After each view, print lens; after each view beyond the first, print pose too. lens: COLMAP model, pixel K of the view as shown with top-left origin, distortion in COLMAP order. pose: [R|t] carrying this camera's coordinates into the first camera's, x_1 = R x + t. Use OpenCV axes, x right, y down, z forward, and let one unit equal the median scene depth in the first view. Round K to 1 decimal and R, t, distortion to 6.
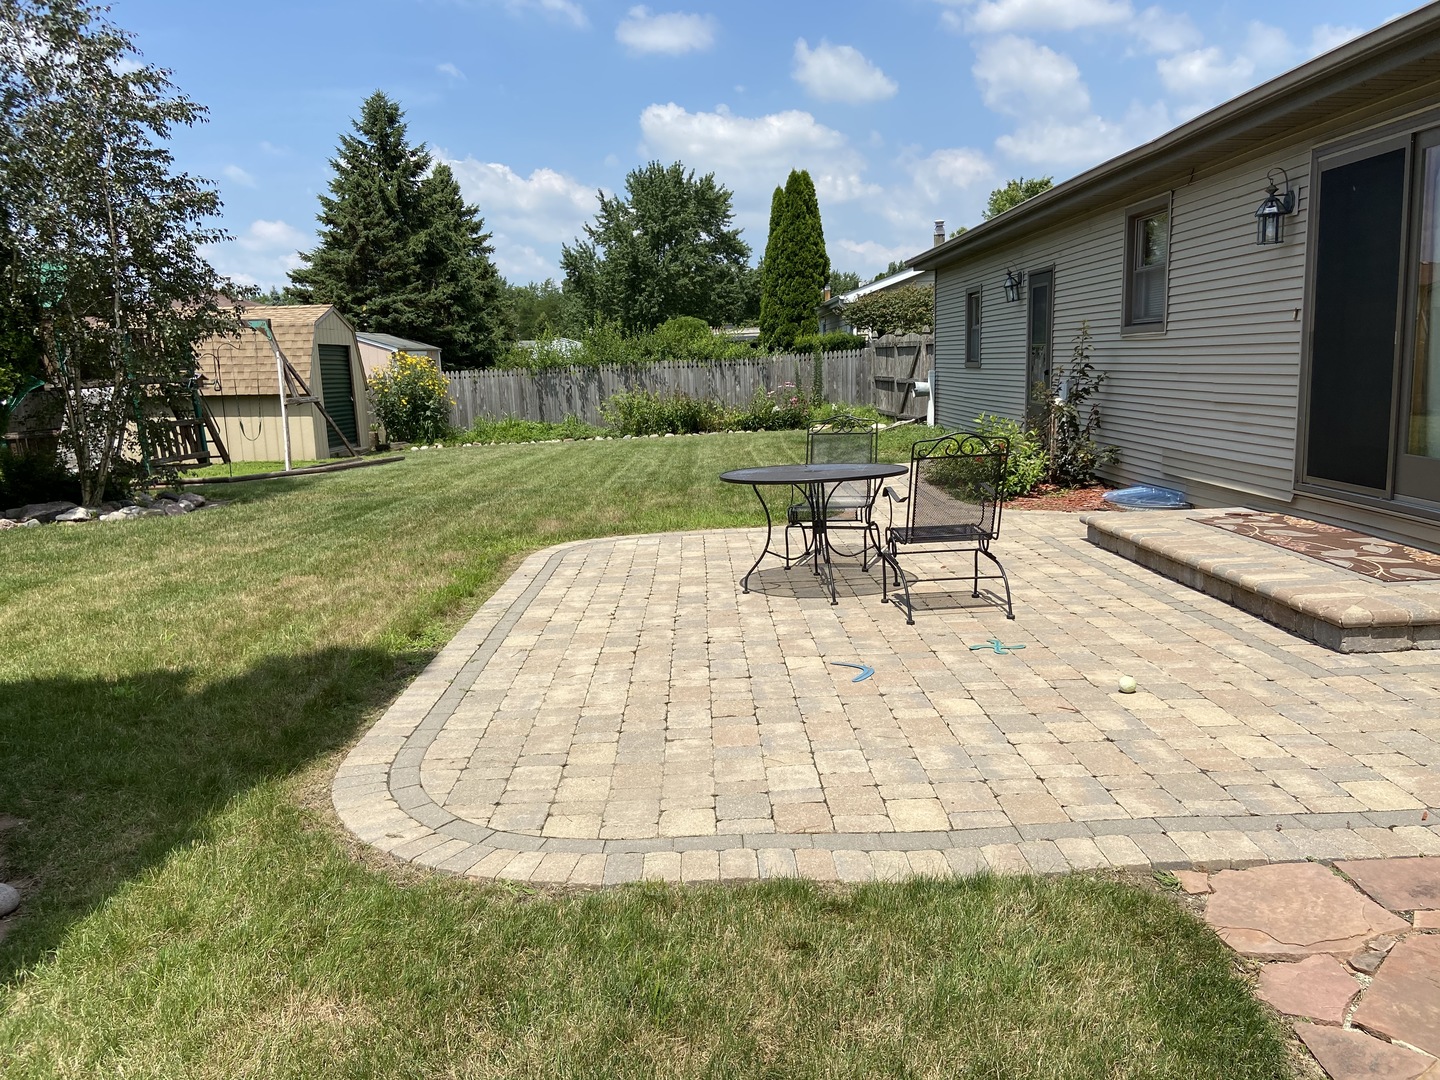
lens RADIAL K [[1071.2, 0, 713.6], [0, 1071.2, 528.7], [0, 0, 1]] dist [0.123284, -0.153554]
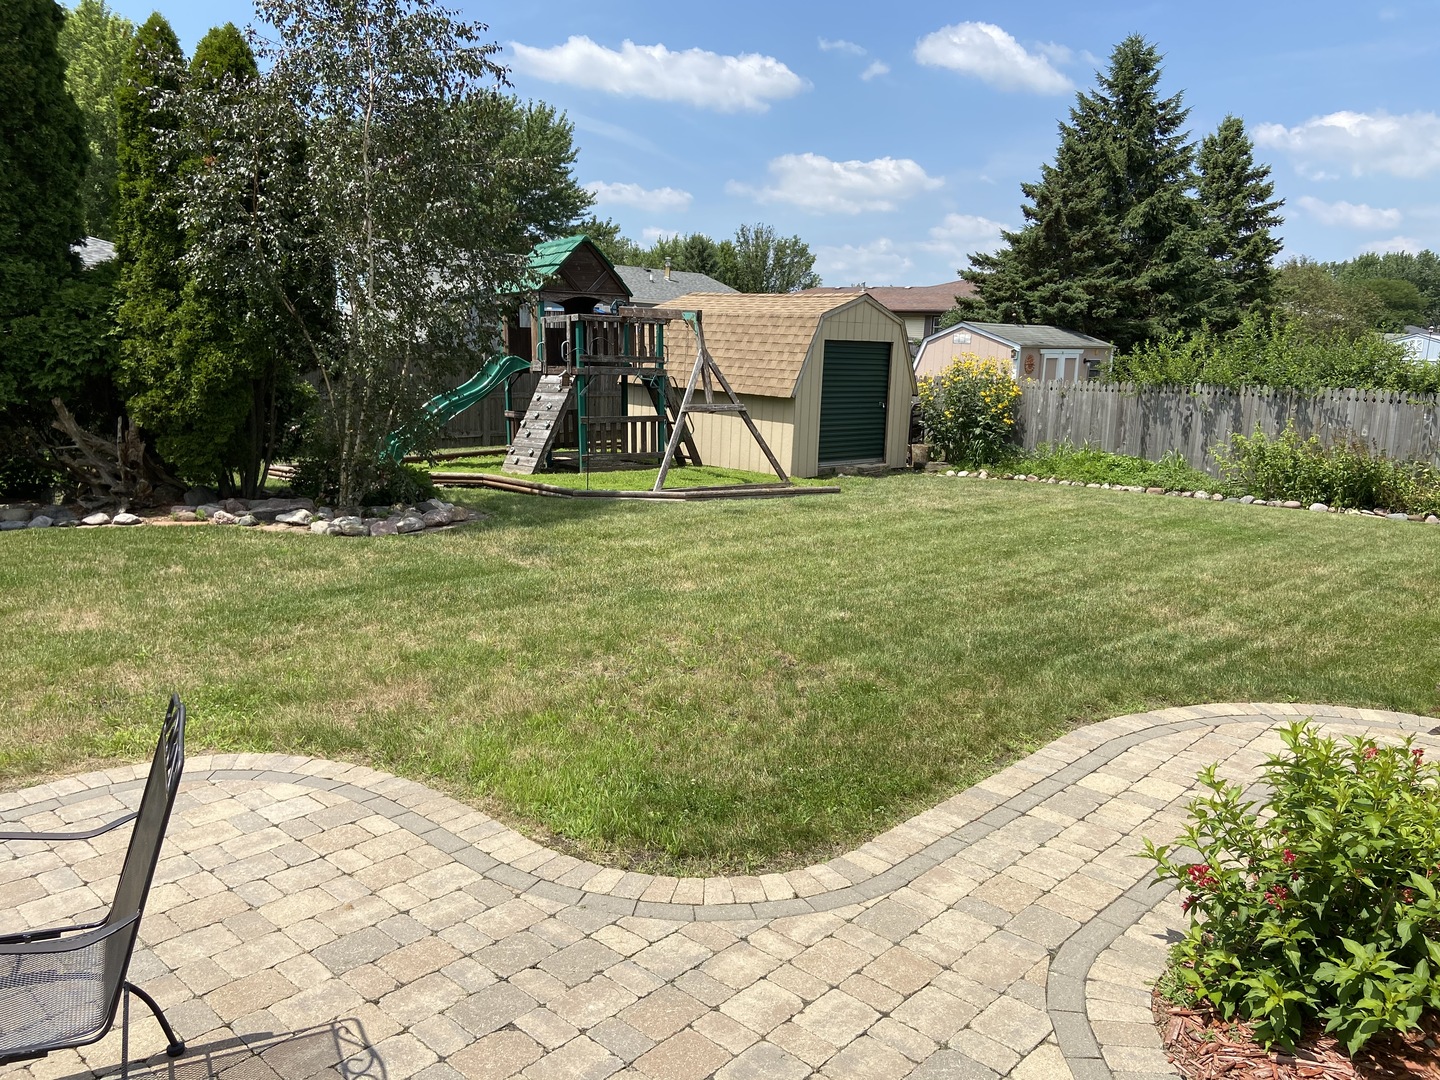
lens RADIAL K [[1071.2, 0, 713.6], [0, 1071.2, 528.7], [0, 0, 1]] dist [0.123284, -0.153554]
pose [[0.714653, 0.178719, -0.676263, 0.111416], [-0.166802, 0.982460, 0.083368, -0.052960], [0.679300, 0.053223, 0.731928, 0.219563]]
